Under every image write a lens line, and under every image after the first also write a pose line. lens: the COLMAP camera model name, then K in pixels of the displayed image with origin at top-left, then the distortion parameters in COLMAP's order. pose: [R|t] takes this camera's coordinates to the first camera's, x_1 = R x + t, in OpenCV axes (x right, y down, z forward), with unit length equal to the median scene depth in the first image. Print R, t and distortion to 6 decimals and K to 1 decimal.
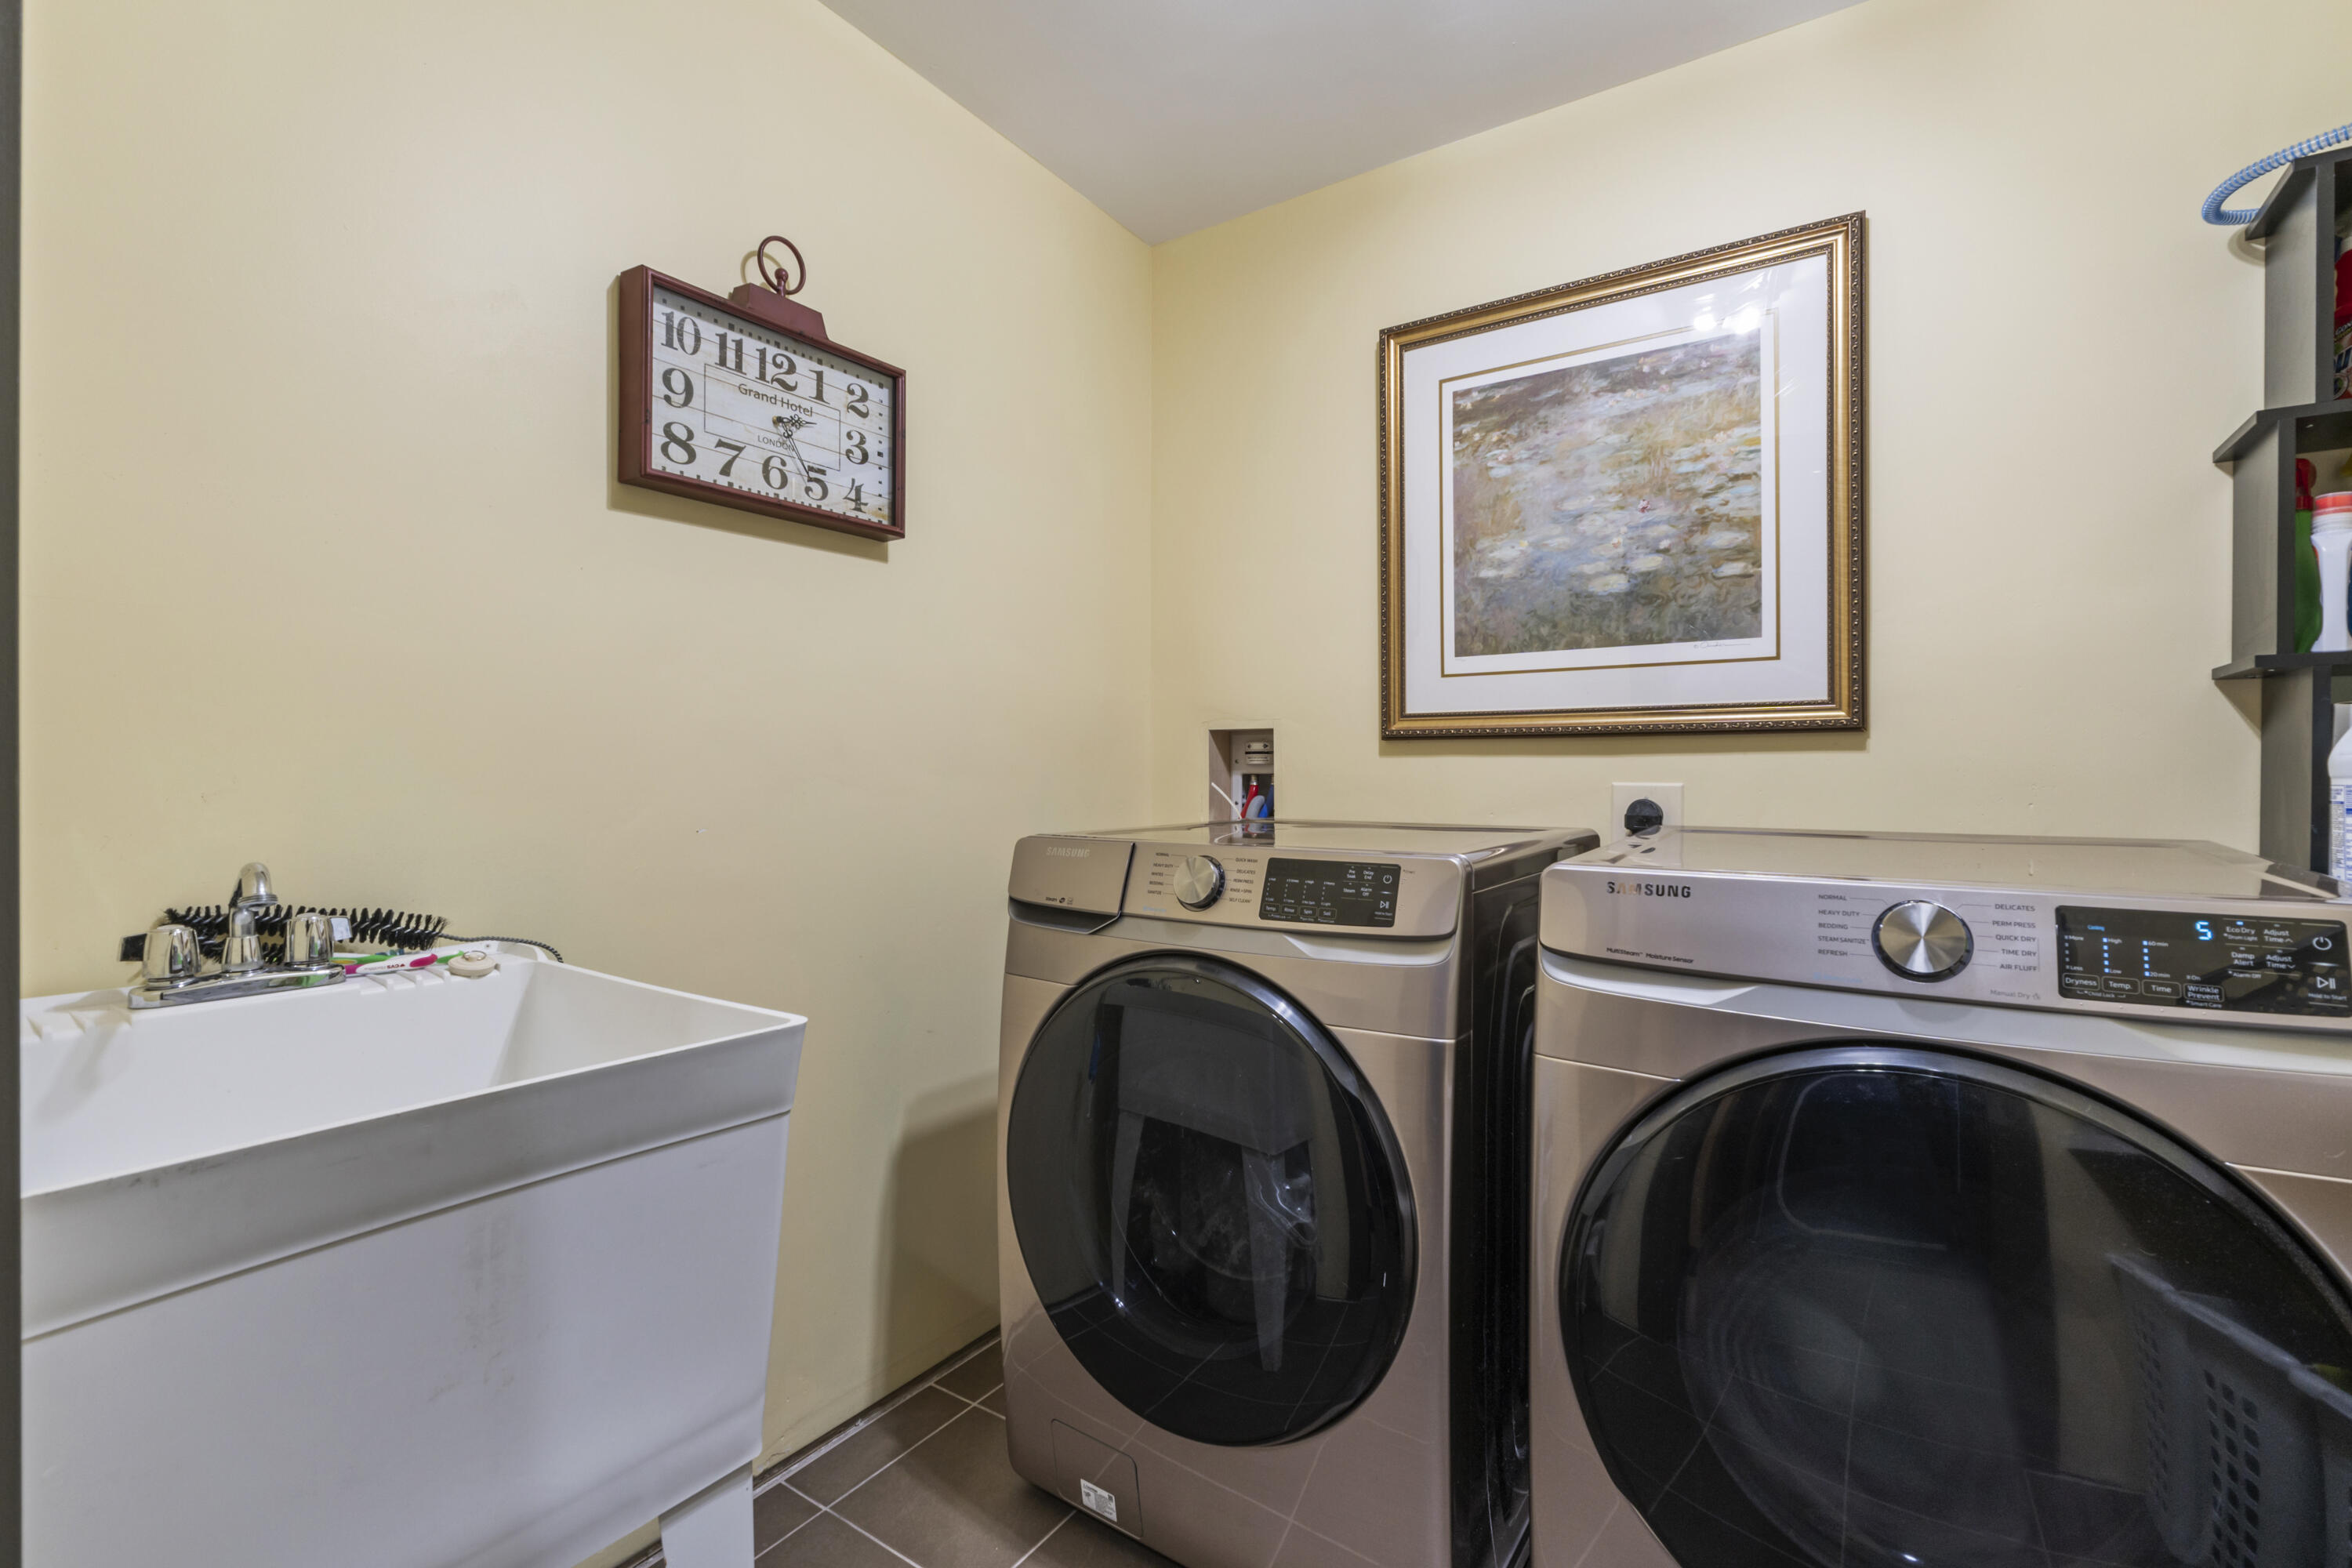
lens RADIAL K [[1001.6, 0, 1228.7], [0, 1001.6, 765.1], [0, 0, 1]] dist [-0.004831, -0.001181]
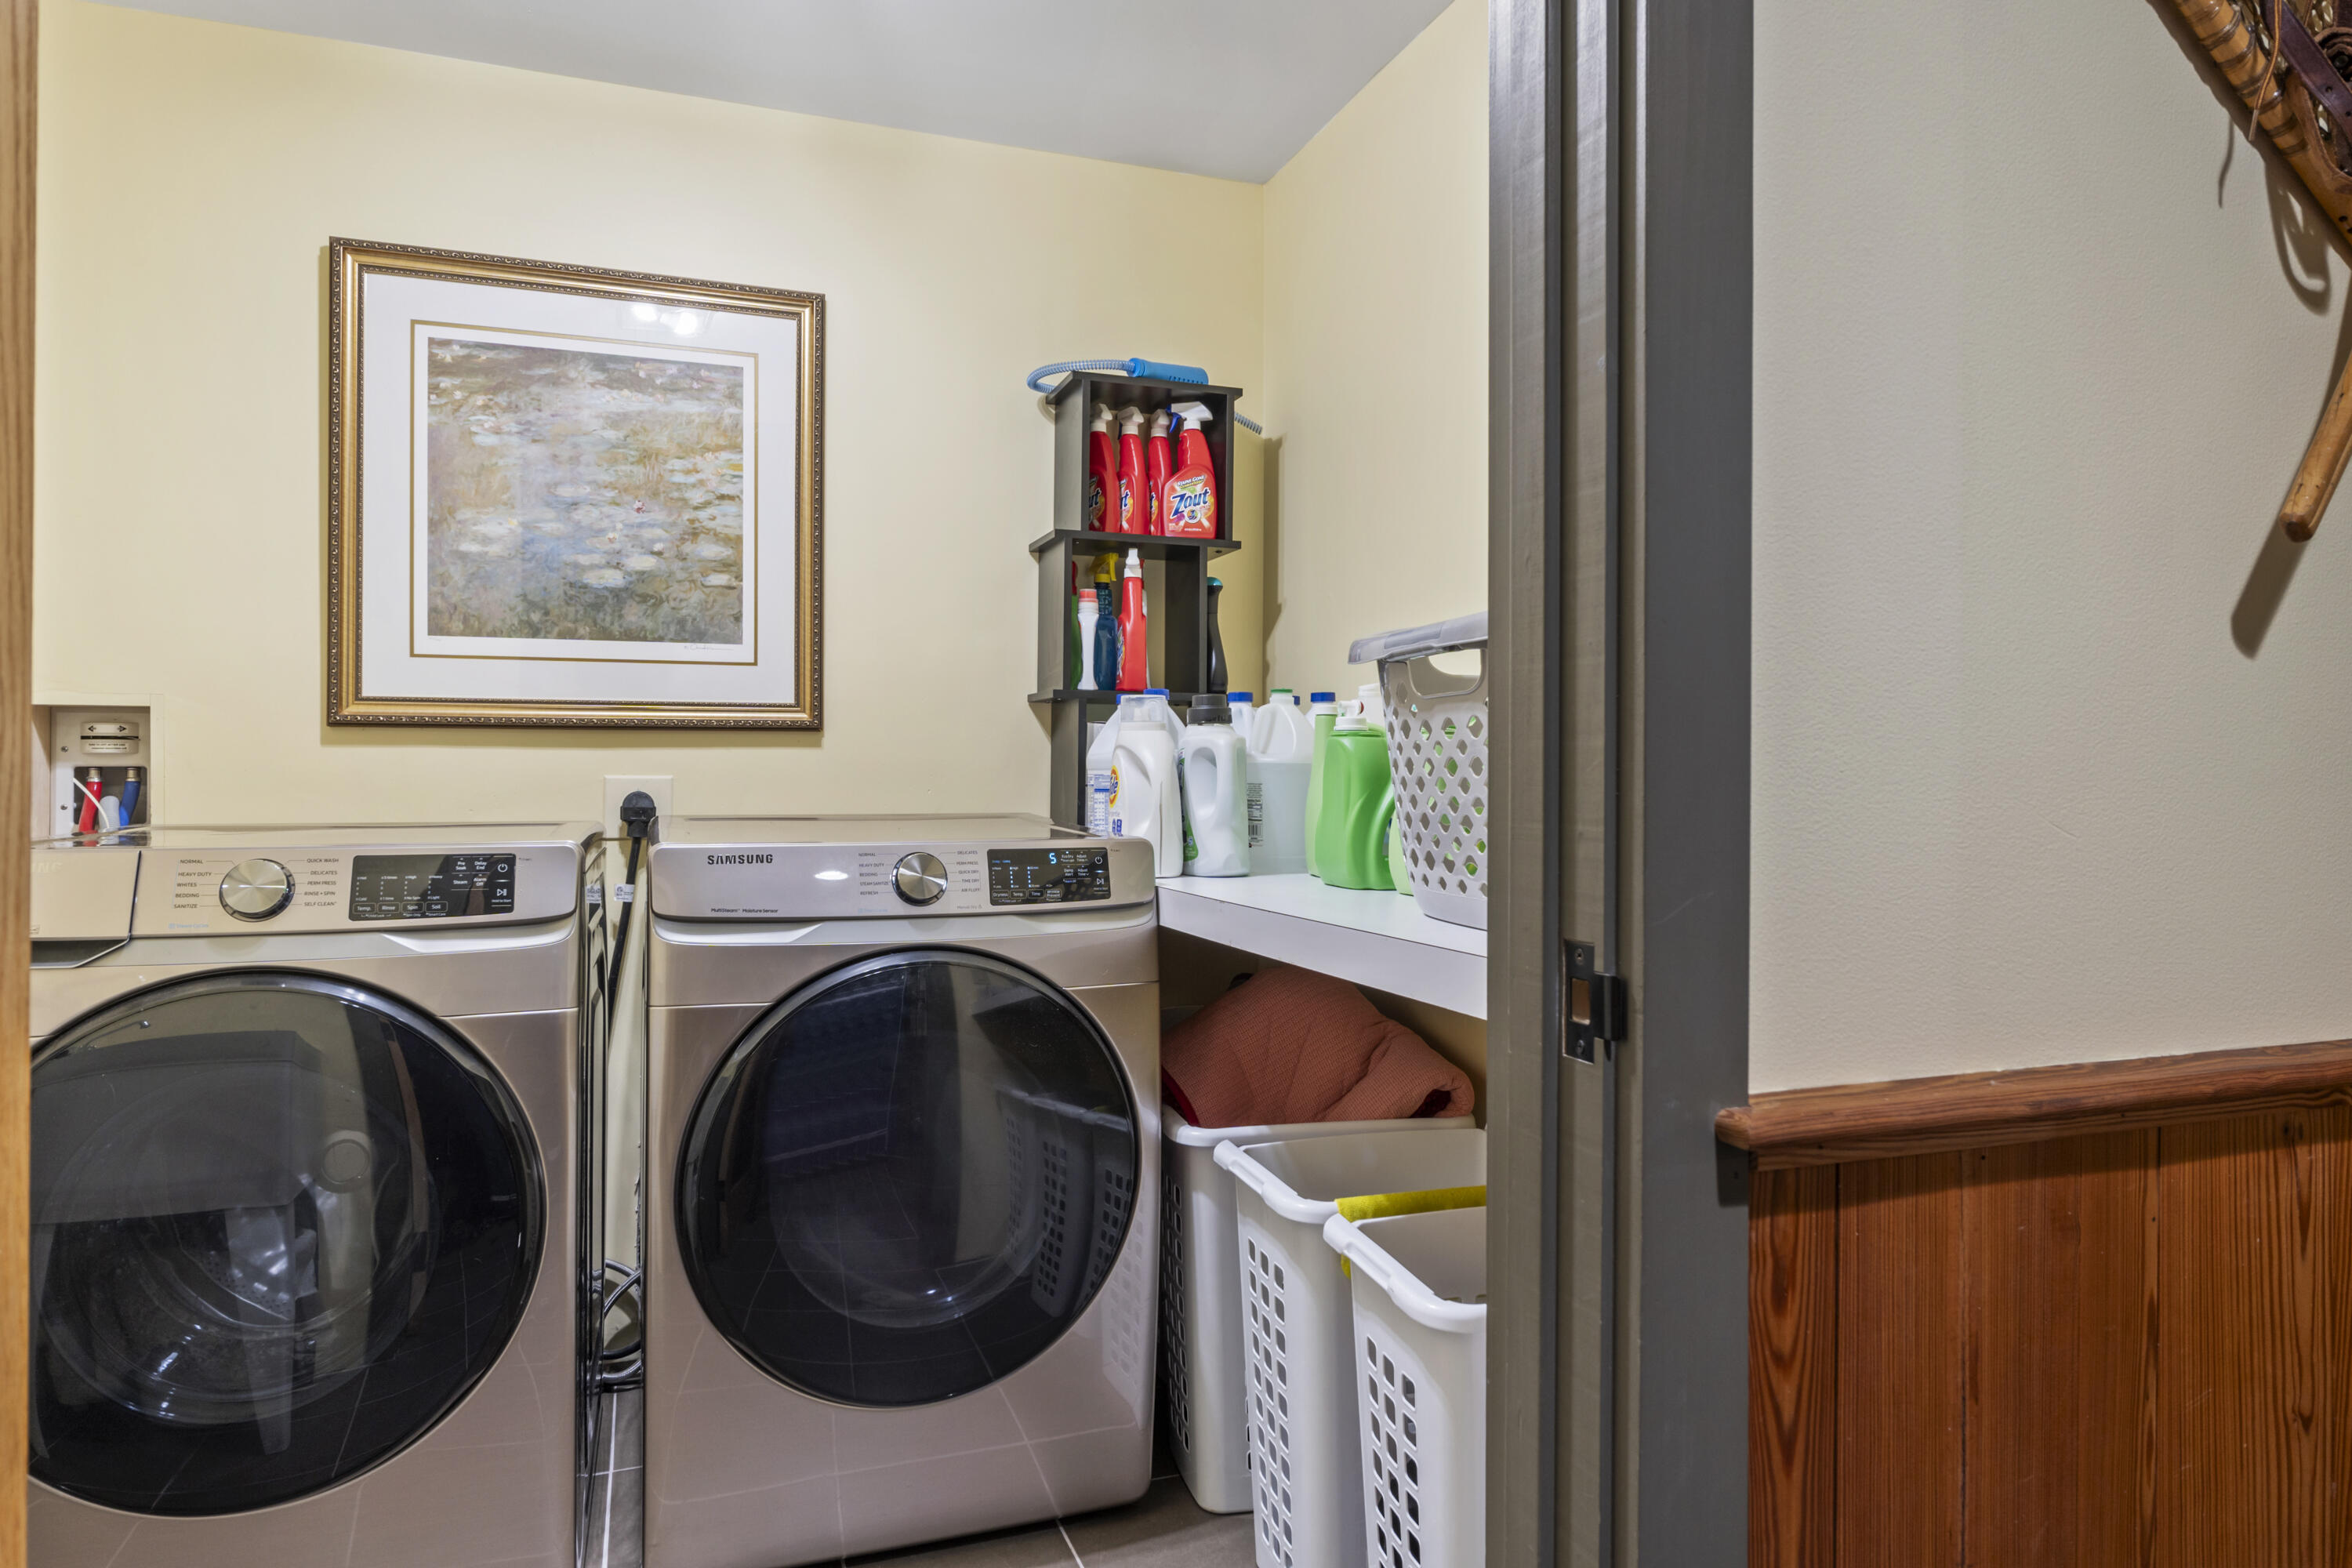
lens RADIAL K [[1387.3, 0, 1171.8], [0, 1387.3, 772.2], [0, 0, 1]] dist [-0.001422, -0.001809]
pose [[0.587887, -0.002767, 0.808939, -0.436807], [-0.008497, 0.999918, 0.009595, -0.004091], [-0.808899, -0.012514, 0.587815, -0.299724]]
